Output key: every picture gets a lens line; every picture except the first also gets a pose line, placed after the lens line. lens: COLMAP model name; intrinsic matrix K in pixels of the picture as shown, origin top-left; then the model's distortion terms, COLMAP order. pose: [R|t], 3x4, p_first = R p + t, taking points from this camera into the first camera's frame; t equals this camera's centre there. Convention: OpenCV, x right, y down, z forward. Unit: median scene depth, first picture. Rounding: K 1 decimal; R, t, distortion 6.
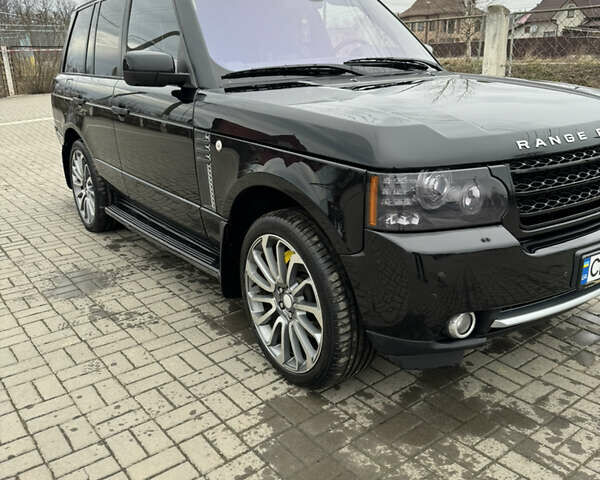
lens RADIAL K [[566.5, 0, 300.0], [0, 566.5, 240.0], [0, 0, 1]] dist [0.179739, -0.364124]
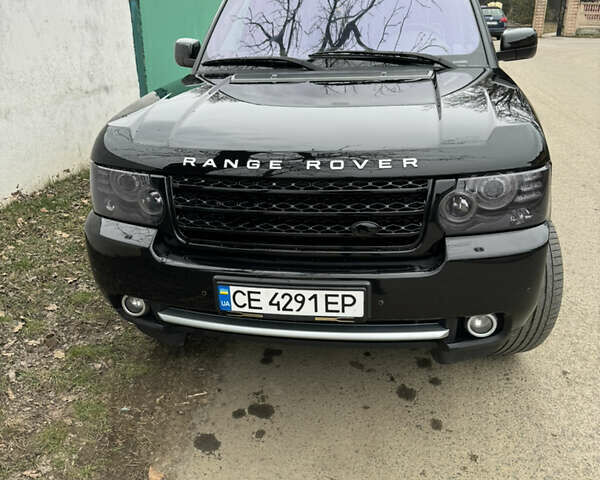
lens RADIAL K [[566.5, 0, 300.0], [0, 566.5, 240.0], [0, 0, 1]] dist [0.179739, -0.364124]
pose [[0.690753, 0.270386, -0.670636, 1.020425], [-0.206934, 0.962585, 0.174952, -0.203114], [0.692849, 0.017929, 0.720860, 0.315902]]
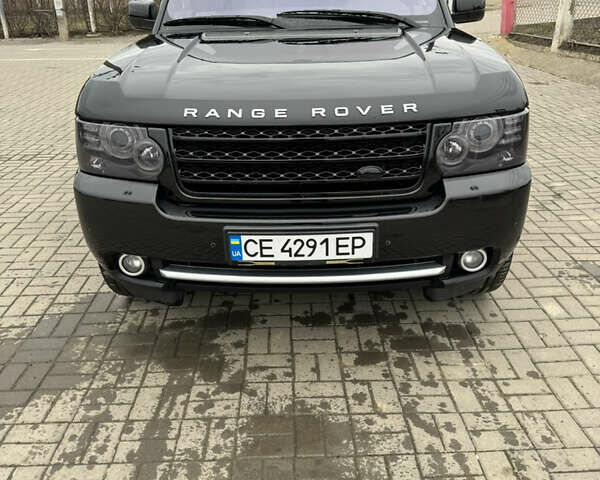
lens RADIAL K [[566.5, 0, 300.0], [0, 566.5, 240.0], [0, 0, 1]] dist [0.179739, -0.364124]
pose [[0.801366, 0.247298, -0.544662, 0.939736], [-0.185019, 0.968363, 0.167455, -0.123338], [0.568842, -0.033420, 0.821768, 0.207388]]
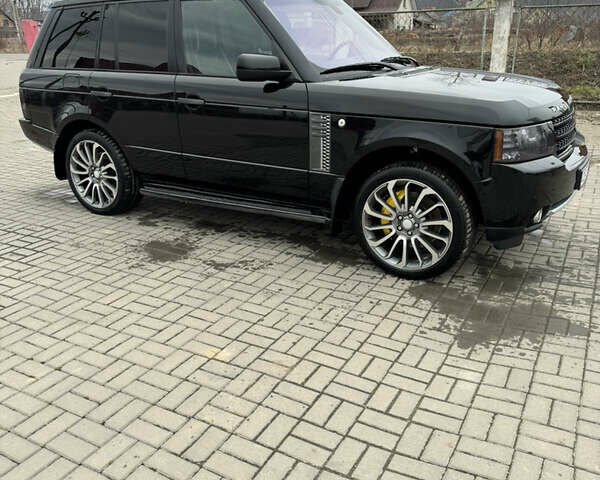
lens RADIAL K [[566.5, 0, 300.0], [0, 566.5, 240.0], [0, 0, 1]] dist [0.179739, -0.364124]
pose [[0.916638, -0.125586, 0.379477, -0.852091], [0.116561, 0.992082, 0.046770, 0.046446], [-0.382346, 0.001361, 0.924018, -0.275711]]
